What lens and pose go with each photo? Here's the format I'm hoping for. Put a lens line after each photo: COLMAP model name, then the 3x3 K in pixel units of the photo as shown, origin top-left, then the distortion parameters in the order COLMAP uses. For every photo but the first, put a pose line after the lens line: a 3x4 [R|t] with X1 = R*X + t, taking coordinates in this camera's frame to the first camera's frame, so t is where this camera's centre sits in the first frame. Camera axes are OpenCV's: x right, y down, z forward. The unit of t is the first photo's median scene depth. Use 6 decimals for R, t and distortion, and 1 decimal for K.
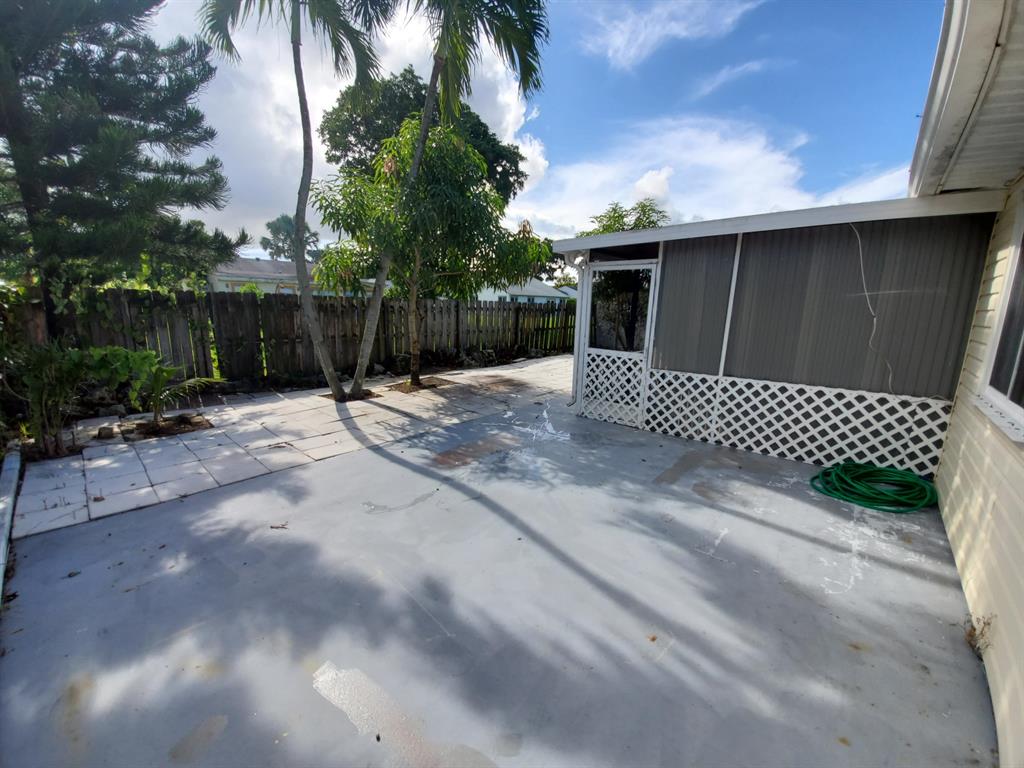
lens RADIAL K [[407.4, 0, 510.2], [0, 407.4, 384.8], [0, 0, 1]] dist [0.002332, 0.000023]
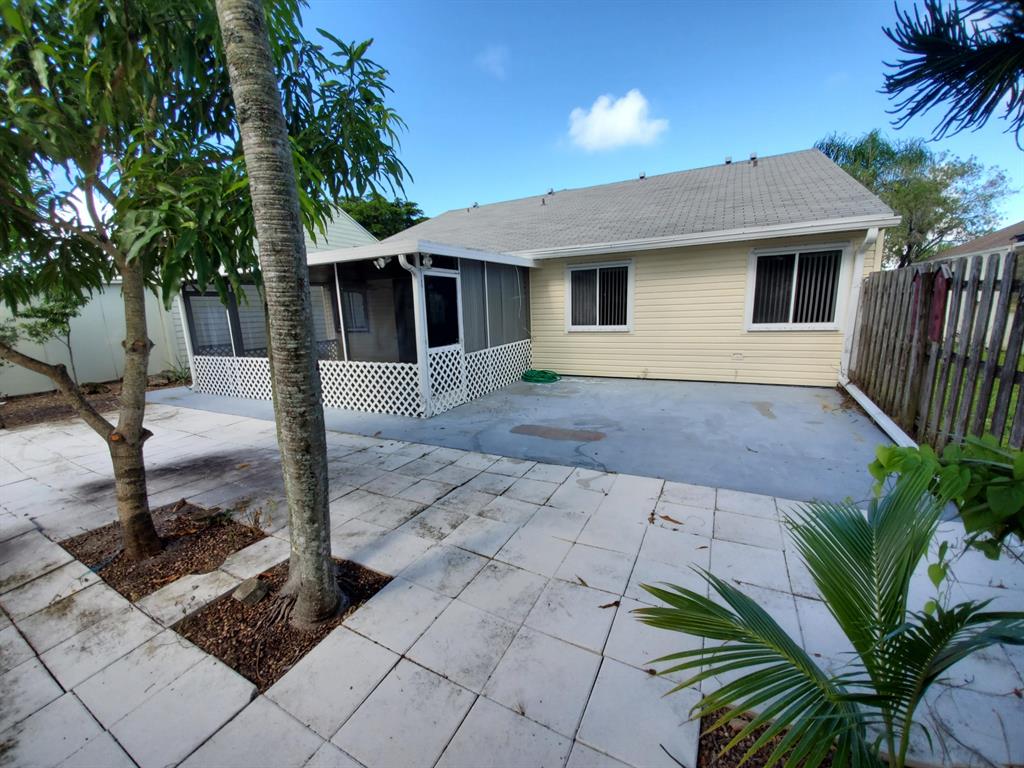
lens RADIAL K [[407.4, 0, 508.1], [0, 407.4, 383.9], [0, 0, 1]] dist [0.002332, 0.000023]
pose [[-0.235590, -0.199198, 0.951219, -0.925723], [0.212843, 0.944432, 0.250491, -0.241122], [-0.948259, 0.261474, -0.180101, 1.104488]]
